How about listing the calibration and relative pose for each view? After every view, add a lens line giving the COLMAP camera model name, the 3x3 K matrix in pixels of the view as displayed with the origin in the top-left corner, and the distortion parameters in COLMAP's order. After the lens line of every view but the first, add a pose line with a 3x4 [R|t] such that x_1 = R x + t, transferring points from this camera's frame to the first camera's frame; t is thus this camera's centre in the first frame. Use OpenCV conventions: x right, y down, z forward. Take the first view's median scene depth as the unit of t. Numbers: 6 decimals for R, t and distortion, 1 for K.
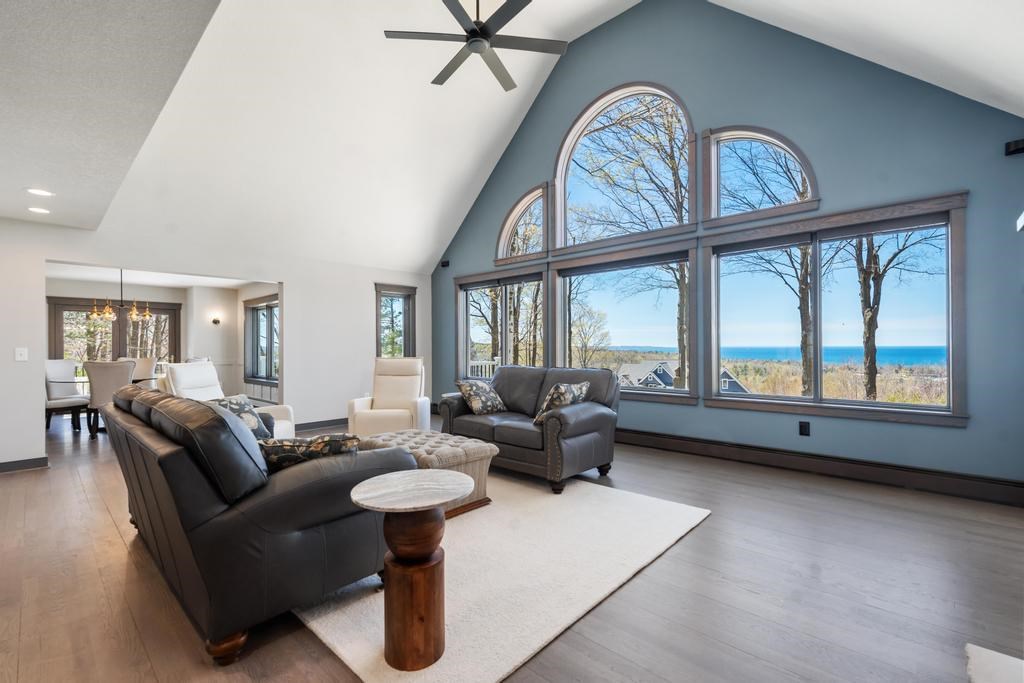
lens RADIAL K [[451.1, 0, 512.0], [0, 451.1, 341.5], [0, 0, 1]] dist [-0.000379, 0.000017]
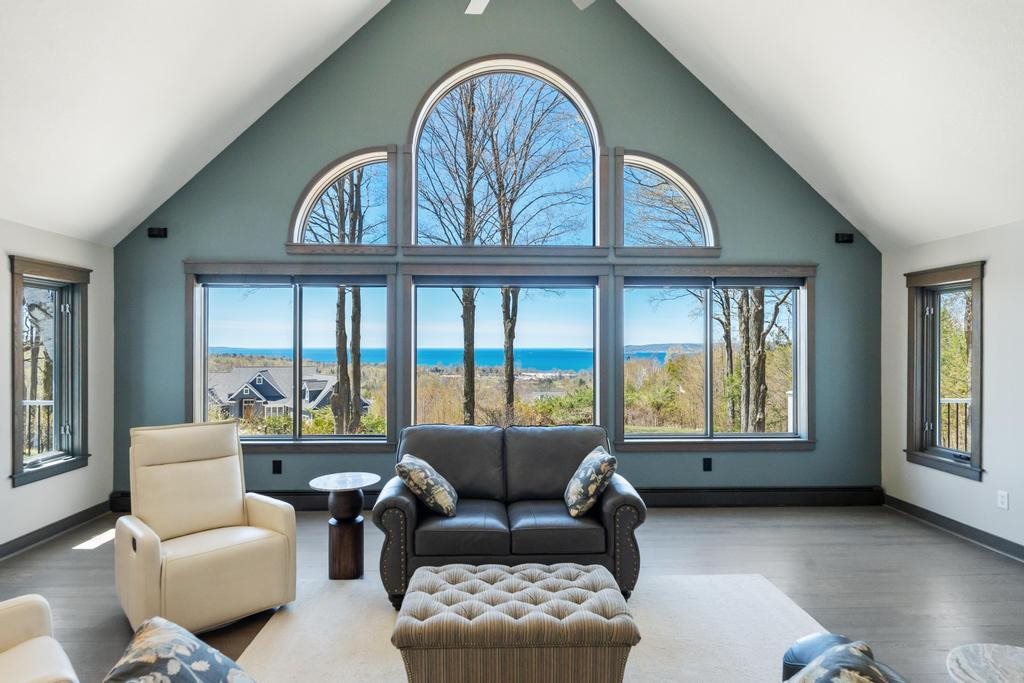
lens RADIAL K [[550.7, 0, 512.0], [0, 550.7, 341.5], [0, 0, 1]] dist [-0.000471, 0.000366]
pose [[0.704542, 0.012511, 0.709552, -0.377395], [-0.013430, 0.999901, -0.004296, -0.052057], [-0.709536, -0.006503, 0.704640, 0.274043]]
